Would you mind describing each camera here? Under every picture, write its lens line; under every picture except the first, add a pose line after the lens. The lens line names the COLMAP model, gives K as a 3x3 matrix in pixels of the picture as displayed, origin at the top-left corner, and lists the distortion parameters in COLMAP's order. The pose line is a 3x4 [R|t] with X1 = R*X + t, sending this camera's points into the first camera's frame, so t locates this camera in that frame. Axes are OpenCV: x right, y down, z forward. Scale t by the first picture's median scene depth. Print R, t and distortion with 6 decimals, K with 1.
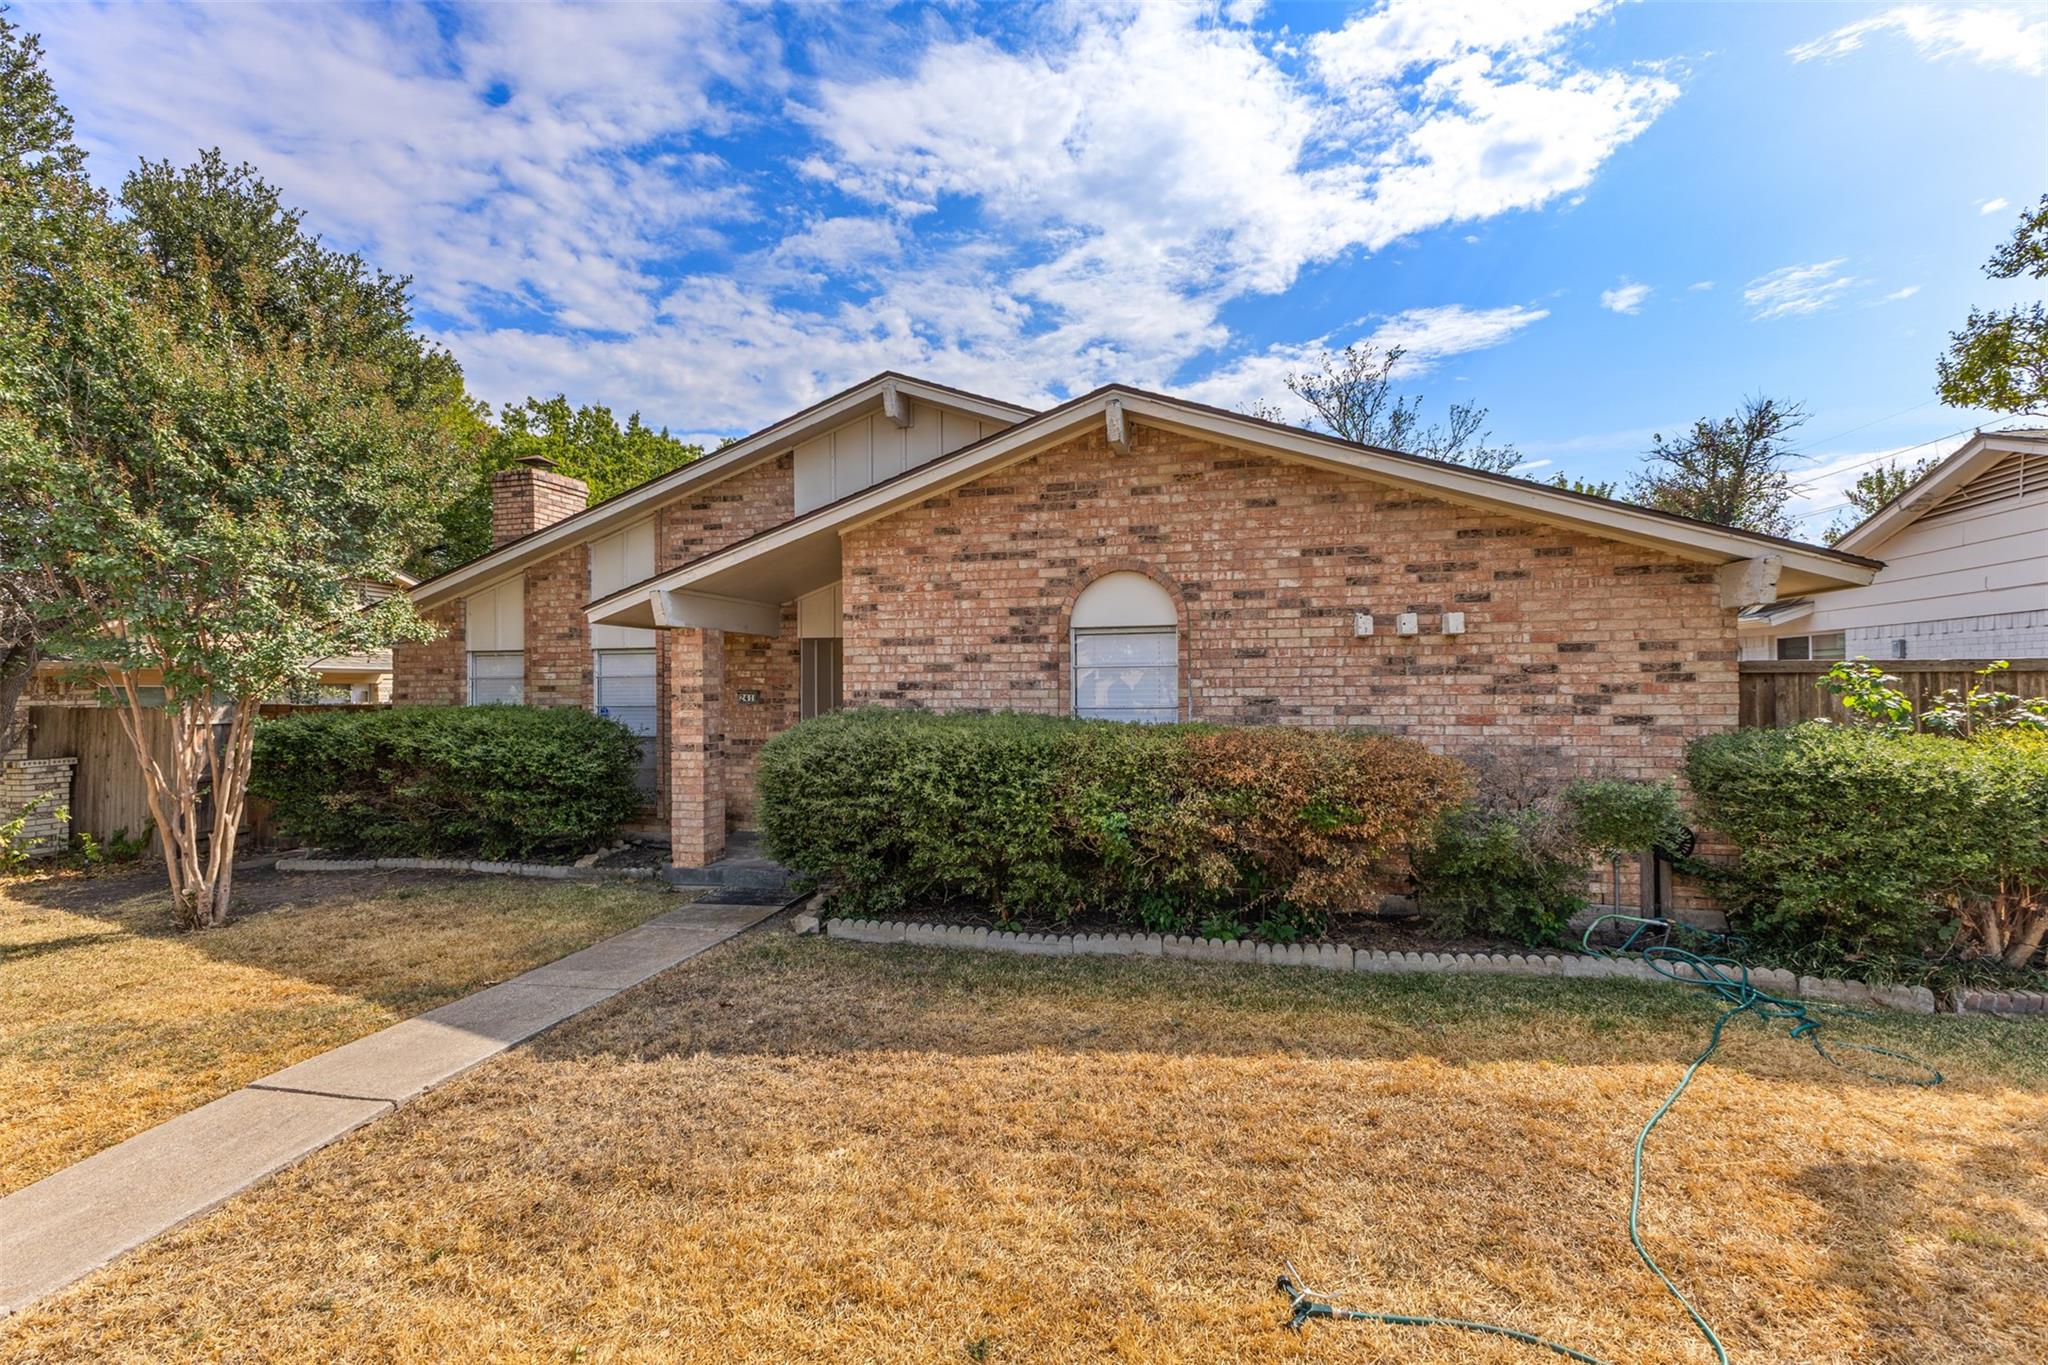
lens RADIAL K [[879.7, 0, 1029.5], [0, 879.7, 662.3], [0, 0, 1]] dist [0.014049, -0.005782]
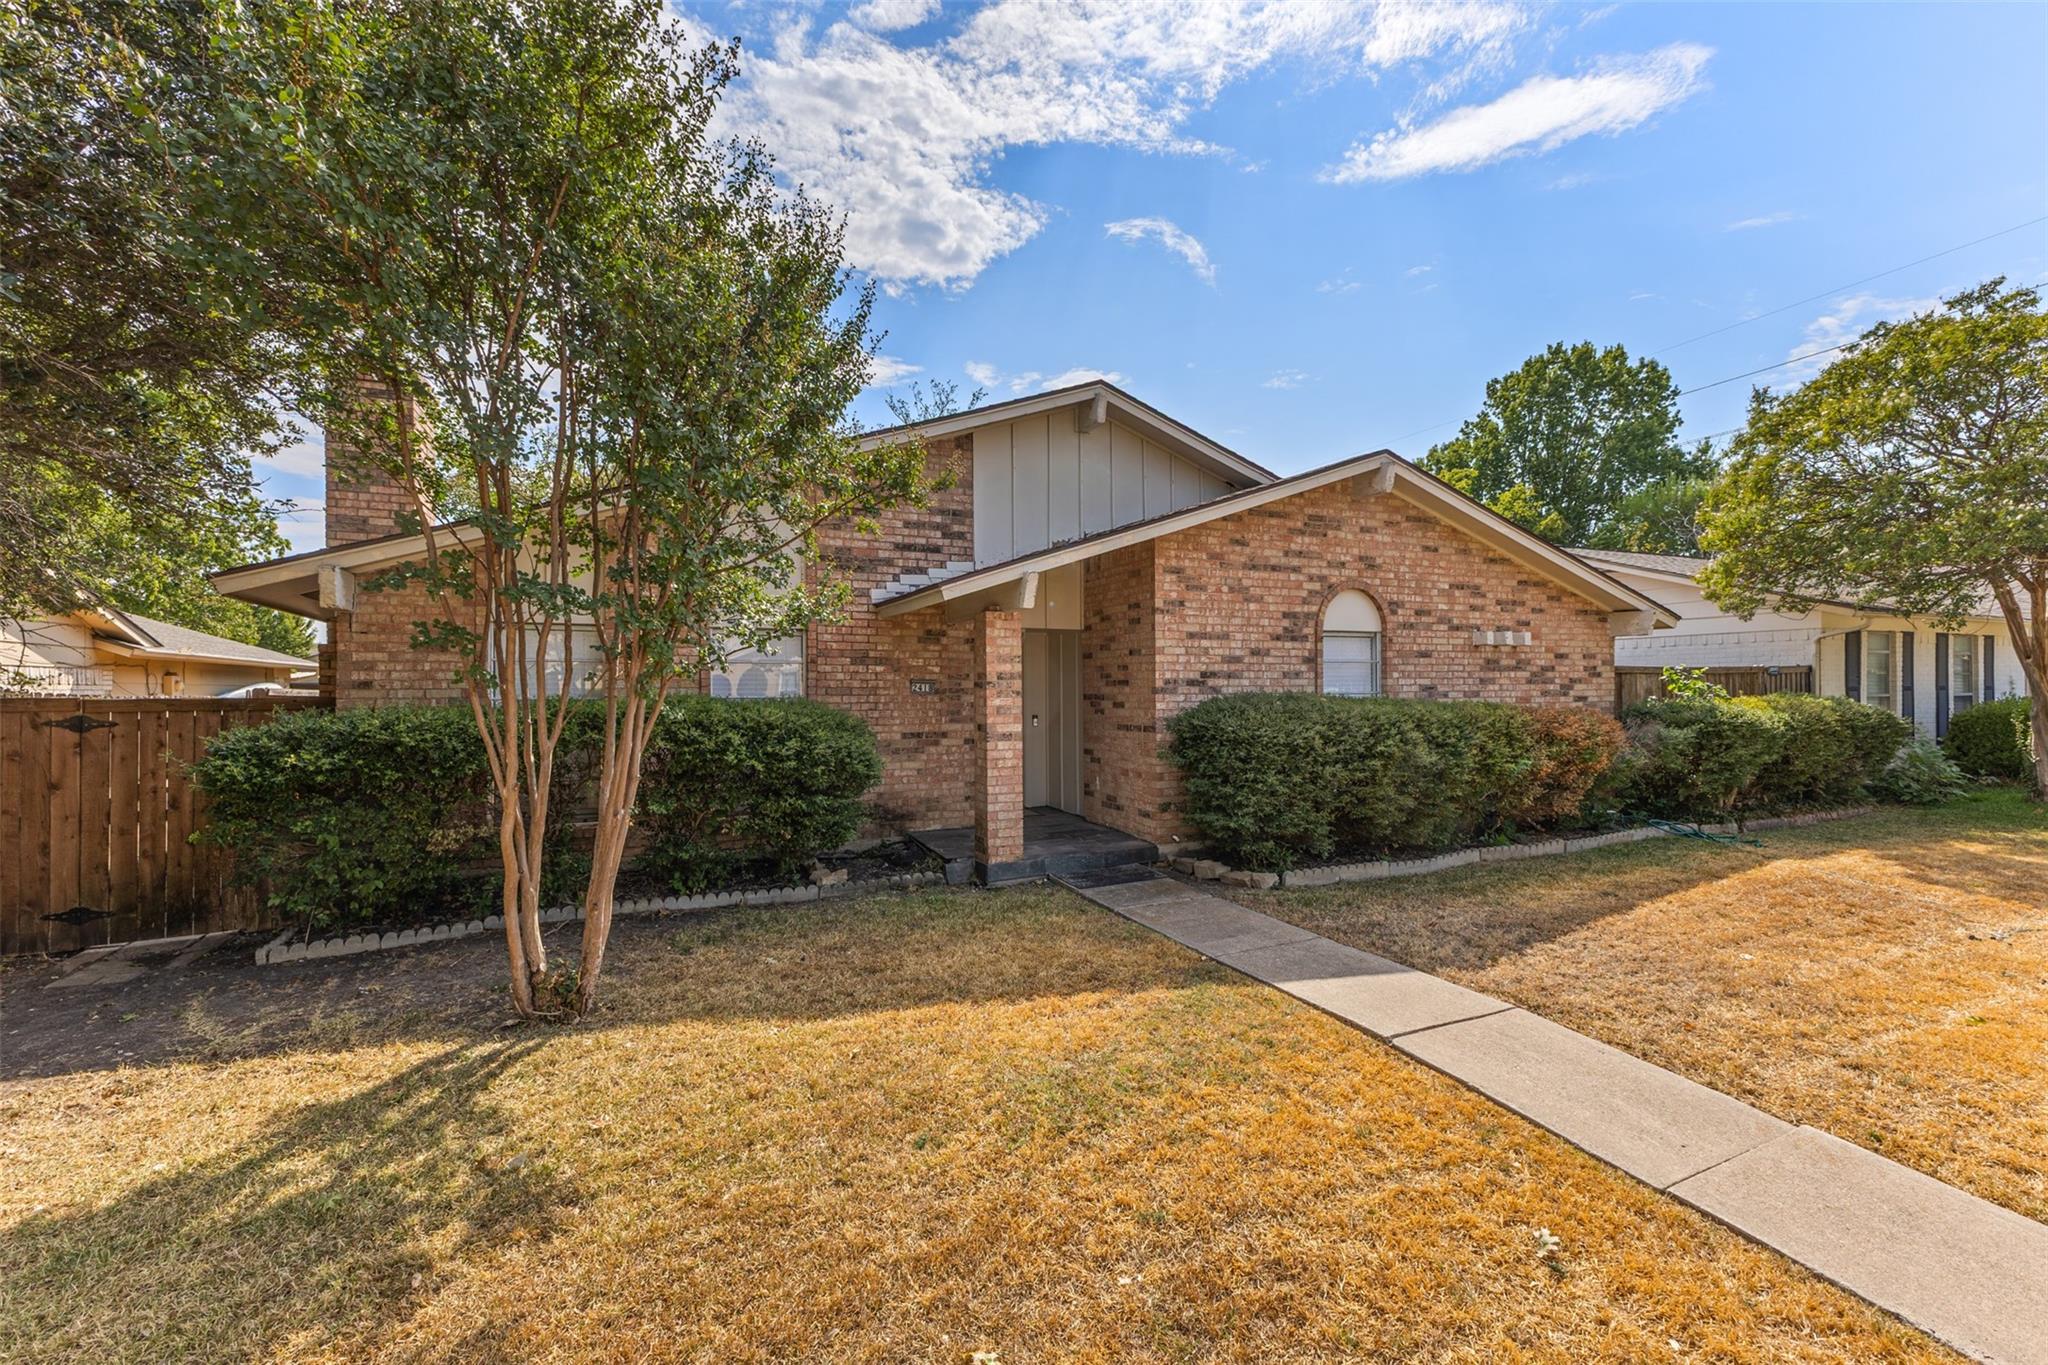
lens RADIAL K [[879.7, 0, 1029.5], [0, 879.7, 662.3], [0, 0, 1]] dist [0.014049, -0.005782]
pose [[0.791007, 0.022314, 0.611400, -1.046626], [-0.018418, 0.999750, -0.012659, 0.030278], [-0.611529, -0.001248, 0.791221, 0.249892]]
